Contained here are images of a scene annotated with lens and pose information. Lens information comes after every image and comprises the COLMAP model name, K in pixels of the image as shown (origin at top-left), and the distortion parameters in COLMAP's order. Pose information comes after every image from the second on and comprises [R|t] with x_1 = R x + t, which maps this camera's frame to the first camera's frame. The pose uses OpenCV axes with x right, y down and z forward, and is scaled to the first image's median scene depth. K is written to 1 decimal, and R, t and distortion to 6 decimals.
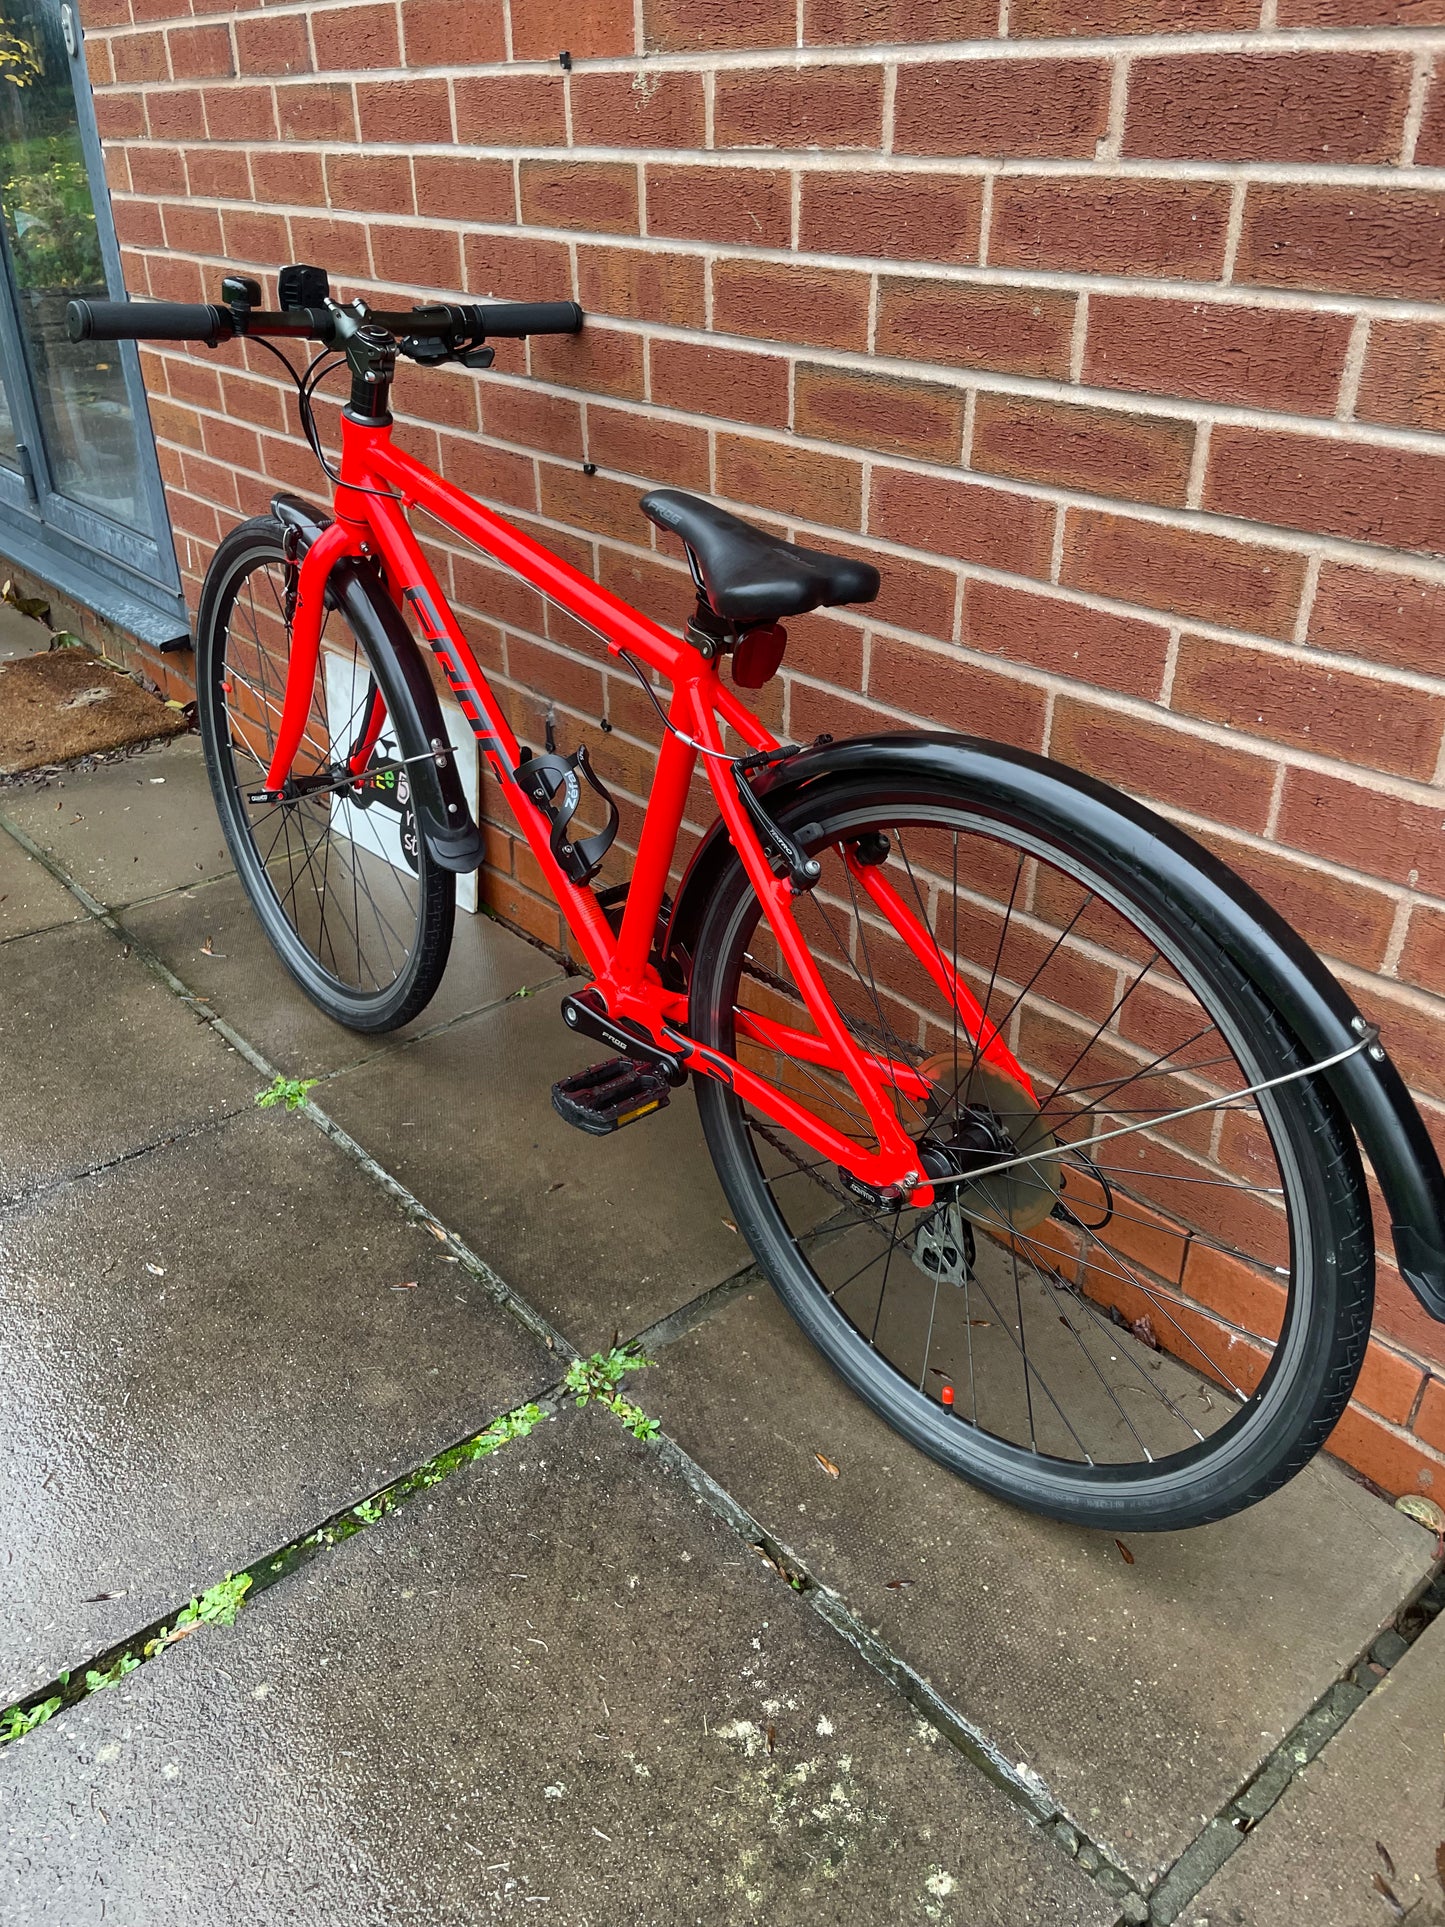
lens RADIAL K [[1455.5, 0, 719.6], [0, 1455.5, 947.2], [0, 0, 1]] dist [0.098036, -0.130943]
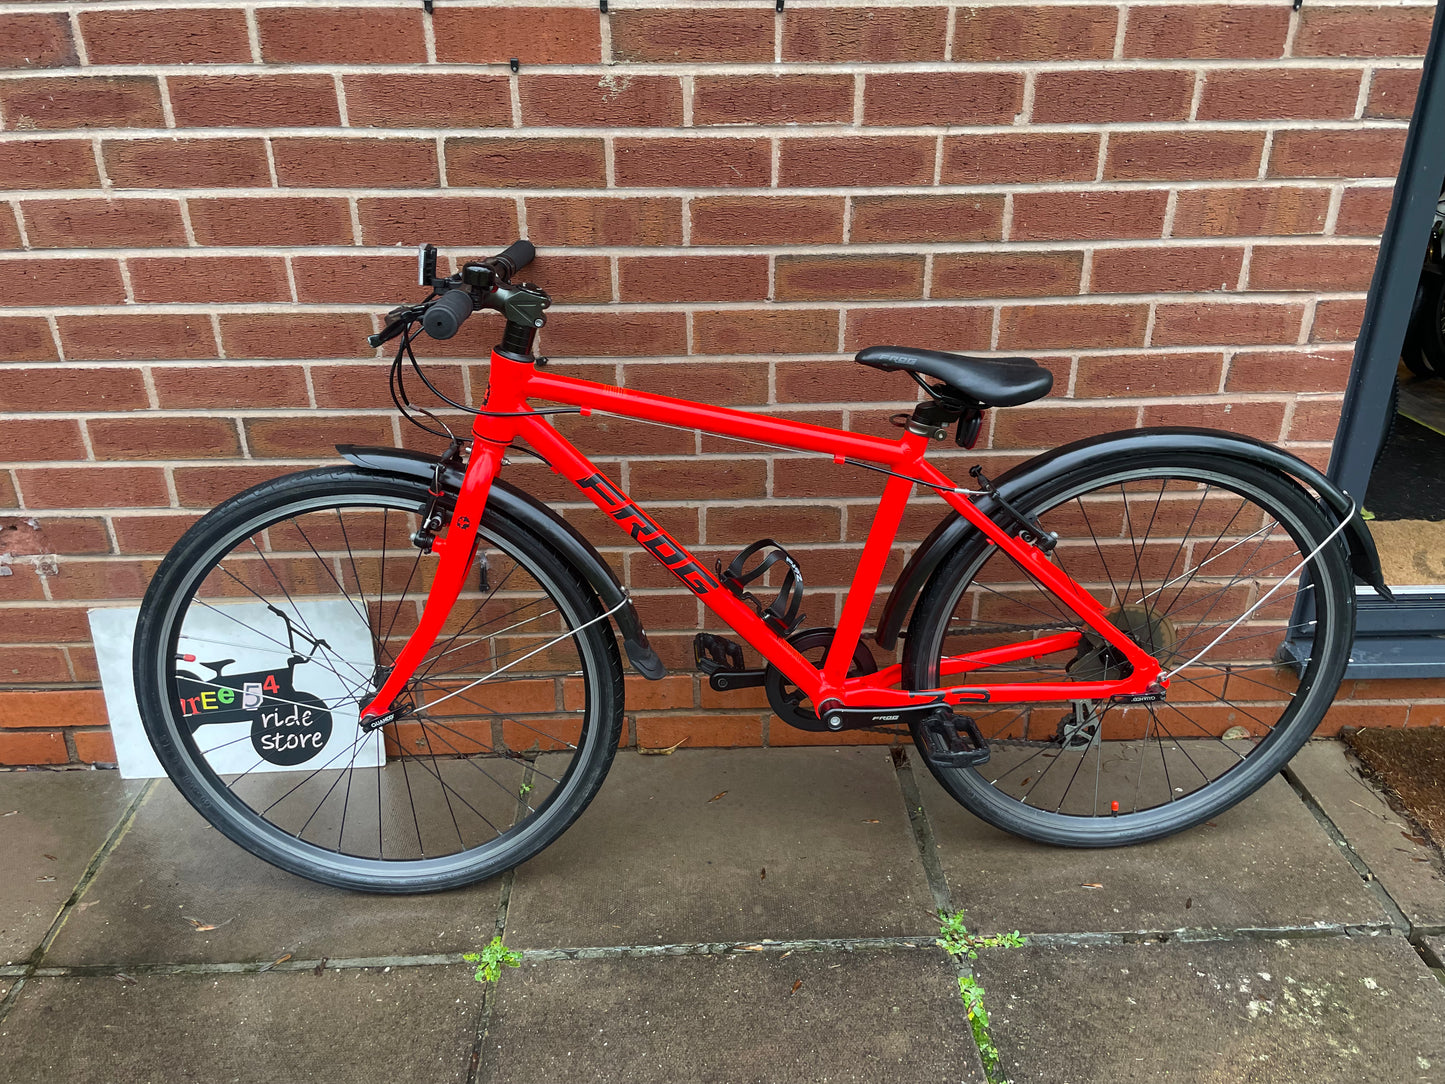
lens RADIAL K [[1091.4, 0, 720.3], [0, 1091.4, 523.3], [0, 0, 1]] dist [0.098036, -0.130943]
pose [[0.620848, -0.327987, 0.712020, -0.902923], [0.385377, 0.918636, 0.087132, -0.275738], [-0.682666, 0.220300, 0.696732, 0.329245]]
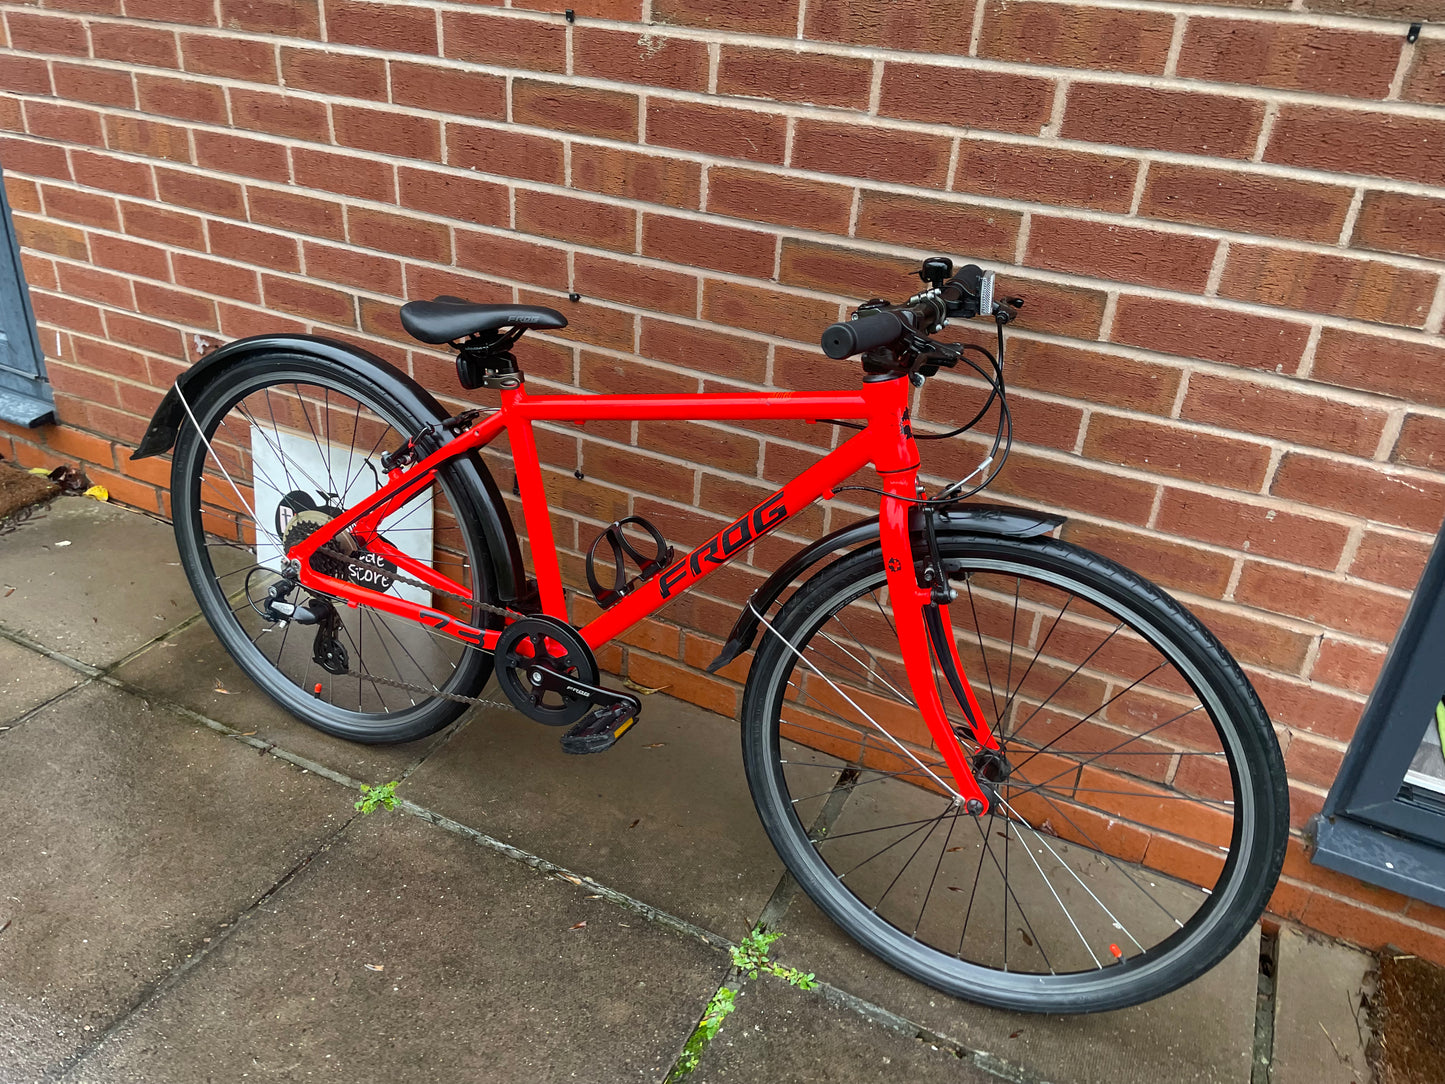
lens RADIAL K [[1091.4, 0, 711.7], [0, 1091.4, 523.3], [0, 0, 1]] dist [0.098036, -0.130943]
pose [[0.915957, -0.133791, 0.378316, -0.485806], [0.137657, 0.990335, 0.016945, -0.147001], [-0.376926, 0.036557, 0.925522, 0.019122]]
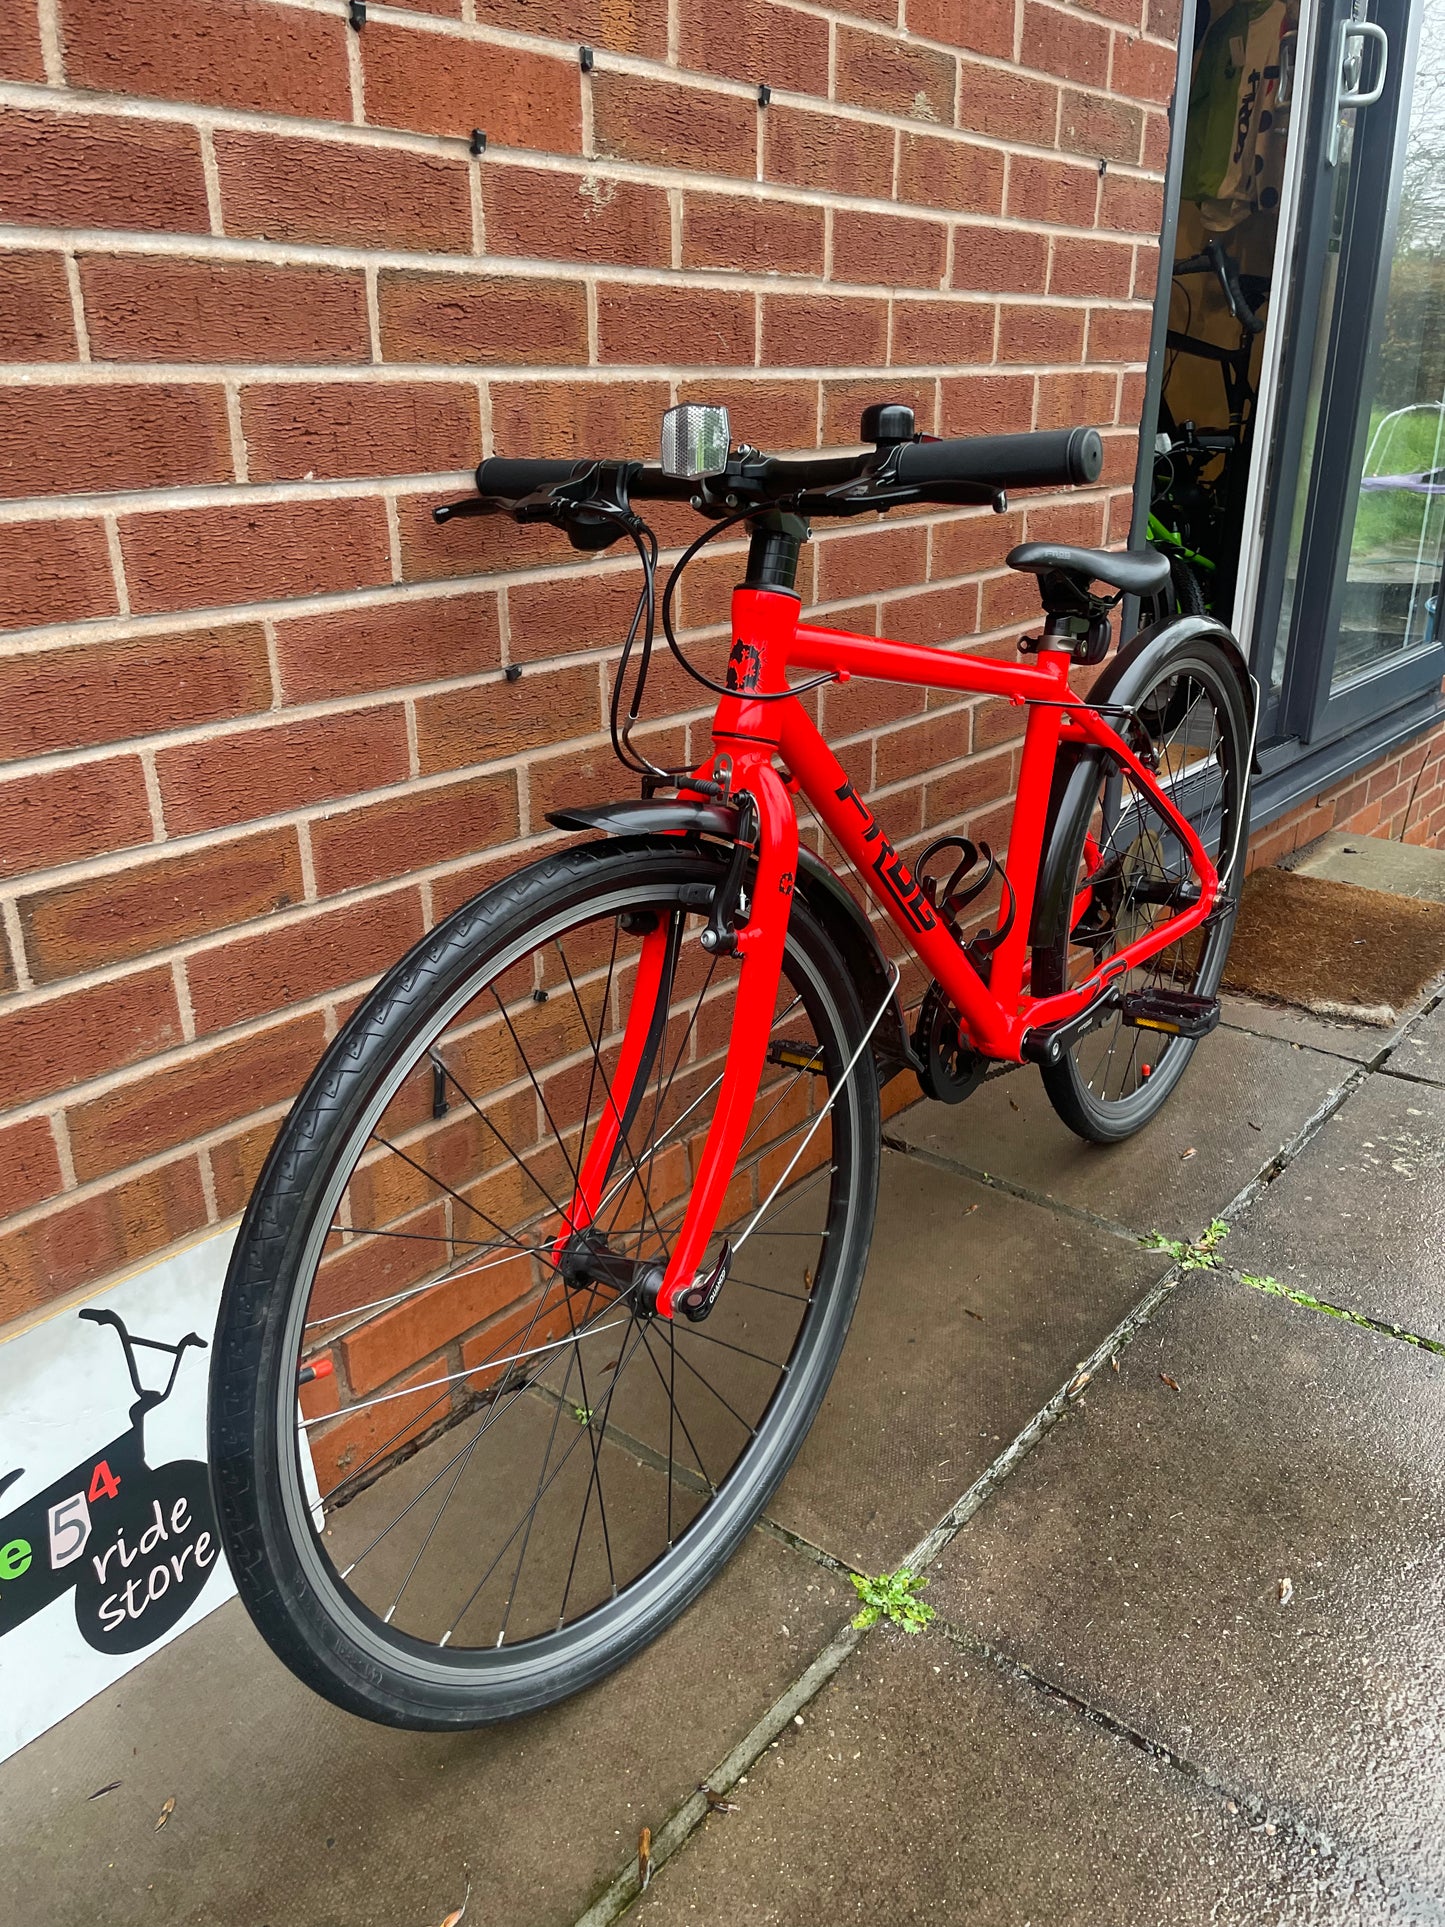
lens RADIAL K [[1455.5, 0, 741.3], [0, 1455.5, 947.0], [0, 0, 1]] dist [0.098036, -0.130943]
pose [[-0.186247, -0.357673, 0.915086, -1.062108], [0.483304, 0.777551, 0.402282, -0.580088], [-0.855412, 0.517189, 0.028048, 1.199393]]
